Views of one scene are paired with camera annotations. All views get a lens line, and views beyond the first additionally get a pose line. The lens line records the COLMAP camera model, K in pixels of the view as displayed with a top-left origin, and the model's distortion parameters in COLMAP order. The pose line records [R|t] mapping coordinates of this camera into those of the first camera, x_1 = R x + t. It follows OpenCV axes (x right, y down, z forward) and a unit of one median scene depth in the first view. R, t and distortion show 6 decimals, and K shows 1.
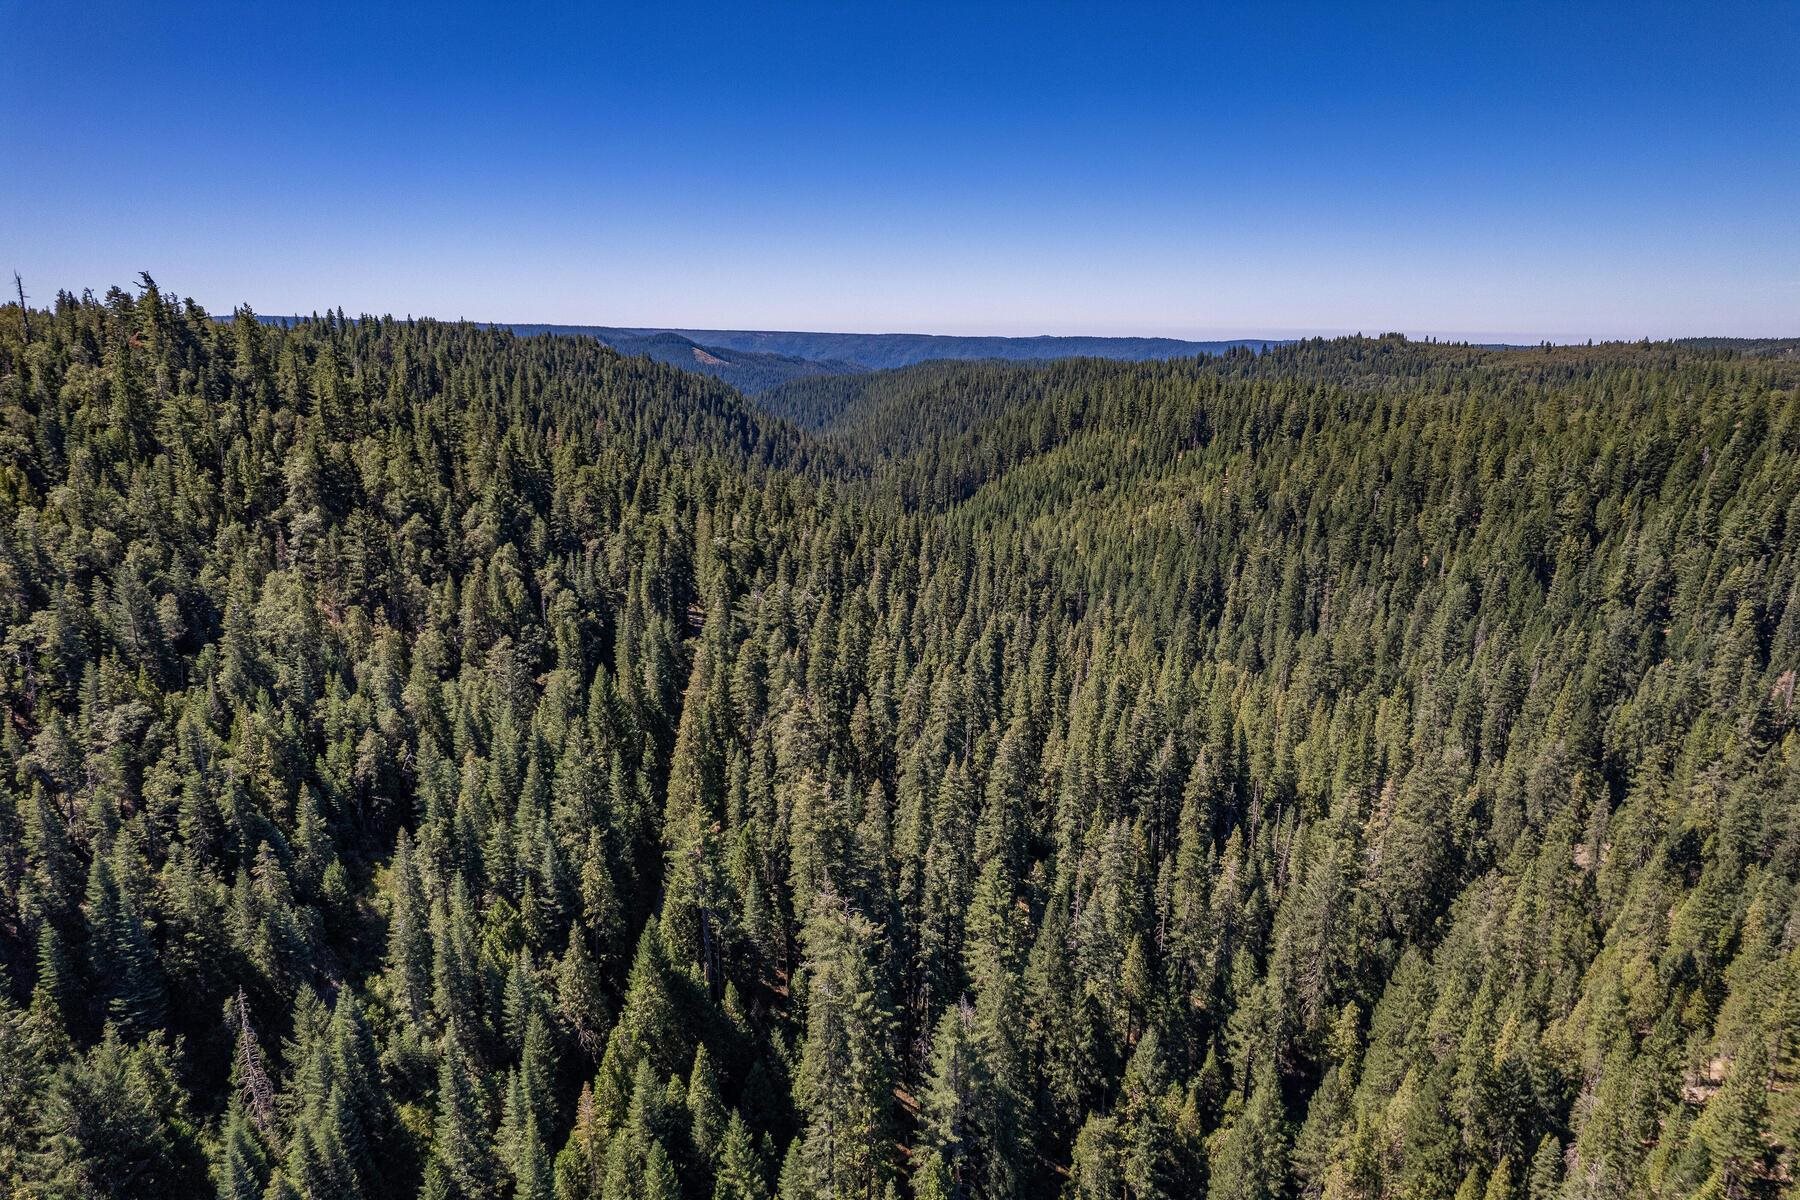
lens RADIAL K [[1152.6, 0, 900.0], [0, 1152.6, 600.0], [0, 0, 1]] dist [-0.072211, 0.062794]
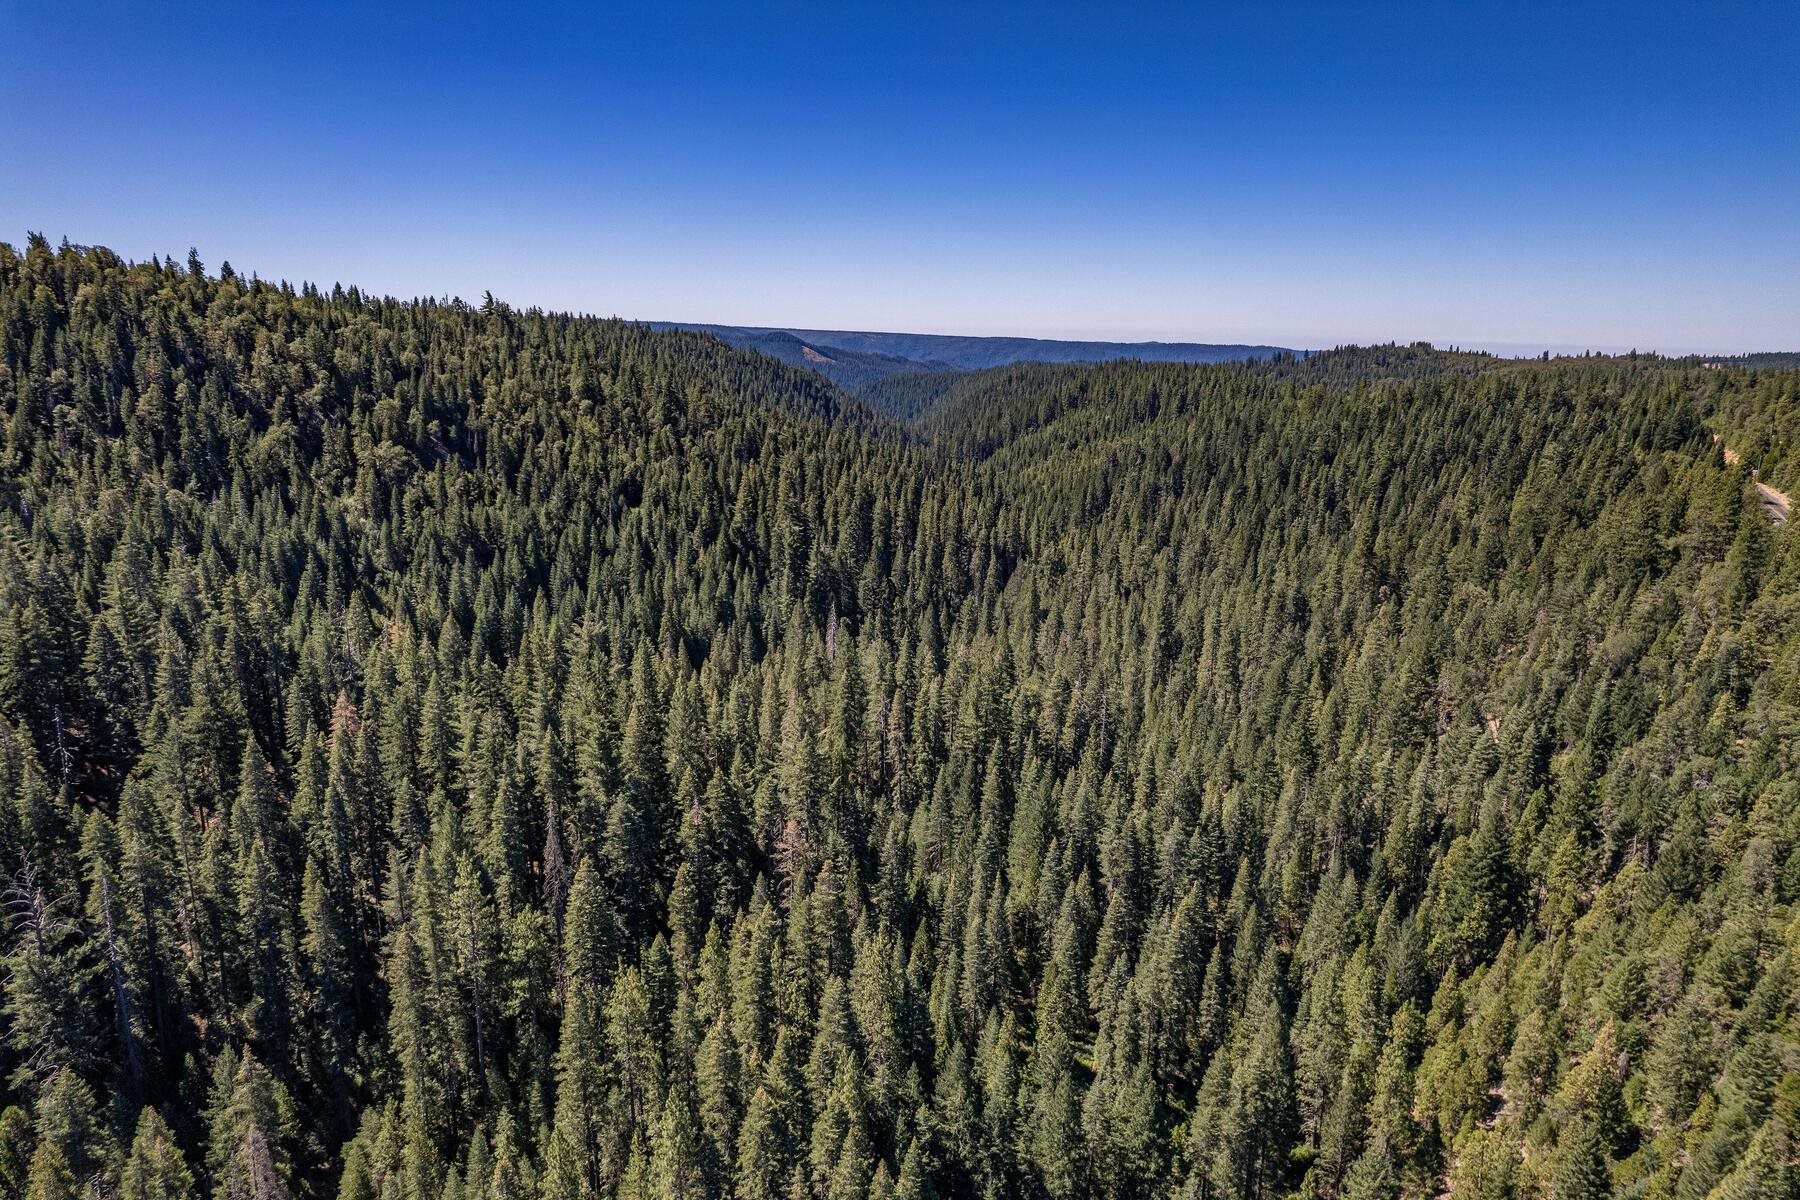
lens RADIAL K [[1152.6, 0, 900.0], [0, 1152.6, 600.0], [0, 0, 1]] dist [-0.072211, 0.062794]
pose [[0.995278, 0.036427, -0.089976, 0.077710], [-0.036651, 0.999328, -0.000834, 0.071743], [0.089885, 0.004128, 0.995944, -0.292778]]
